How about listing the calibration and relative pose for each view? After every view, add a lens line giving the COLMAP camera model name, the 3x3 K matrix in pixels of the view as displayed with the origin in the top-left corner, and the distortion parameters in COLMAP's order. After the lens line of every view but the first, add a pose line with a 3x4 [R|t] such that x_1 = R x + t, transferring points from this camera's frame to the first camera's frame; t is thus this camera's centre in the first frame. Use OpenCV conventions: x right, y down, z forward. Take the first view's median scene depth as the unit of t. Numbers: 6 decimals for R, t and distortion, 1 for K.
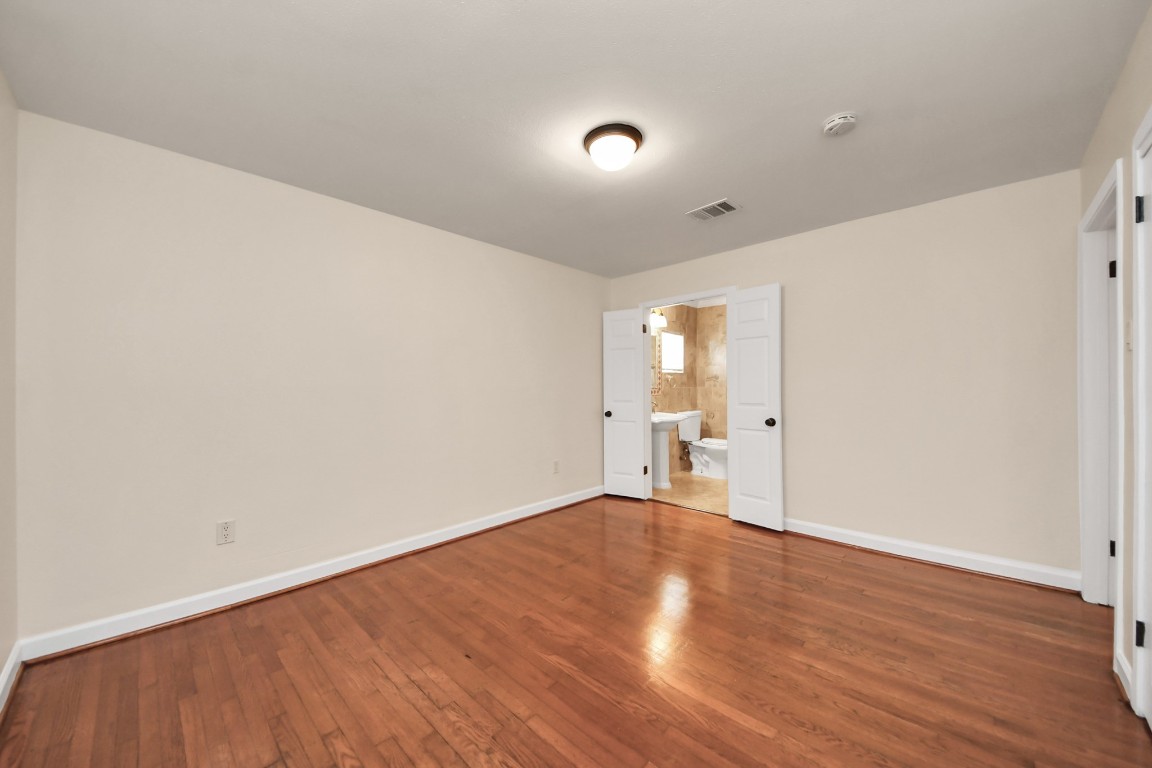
lens RADIAL K [[423.5, 0, 559.7], [0, 423.5, 385.8], [0, 0, 1]] dist [0.013475, -0.009172]
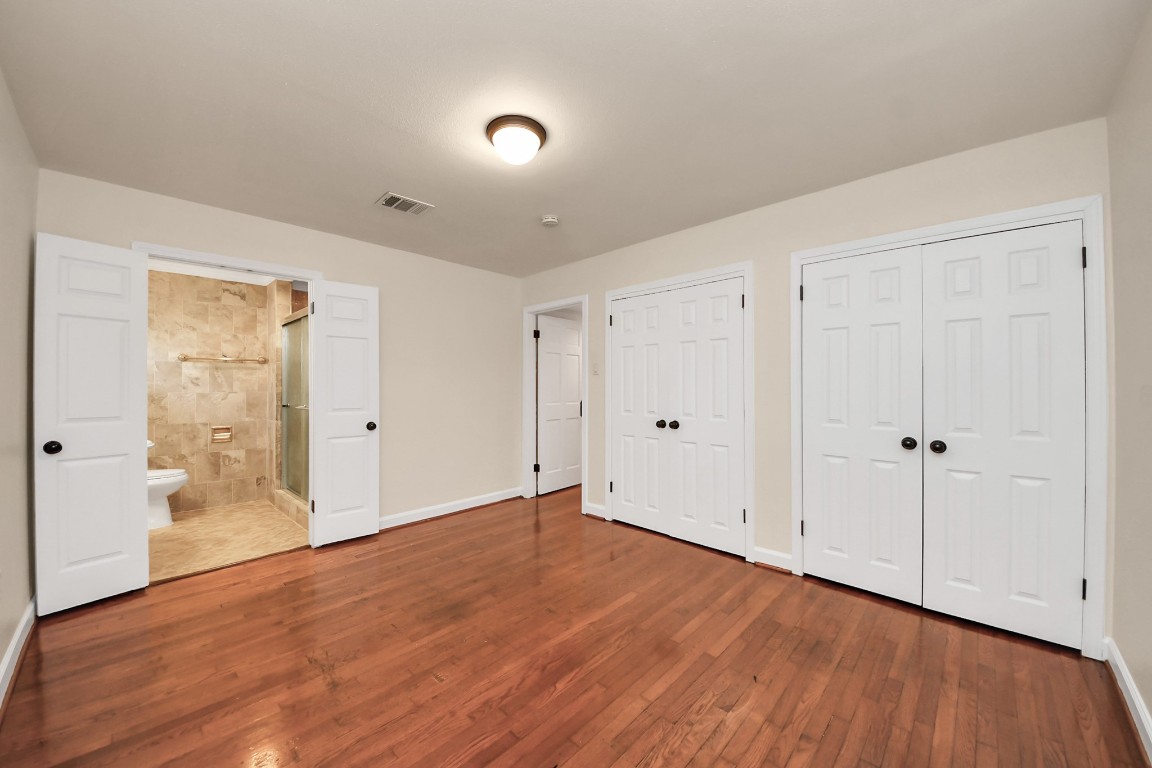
lens RADIAL K [[423.5, 0, 579.3], [0, 423.5, 387.3], [0, 0, 1]] dist [0.013475, -0.009172]
pose [[-0.011207, -0.004268, 0.999928, -0.621816], [0.007663, 0.999961, 0.004354, -0.012015], [-0.999908, 0.007711, -0.011174, 0.634913]]
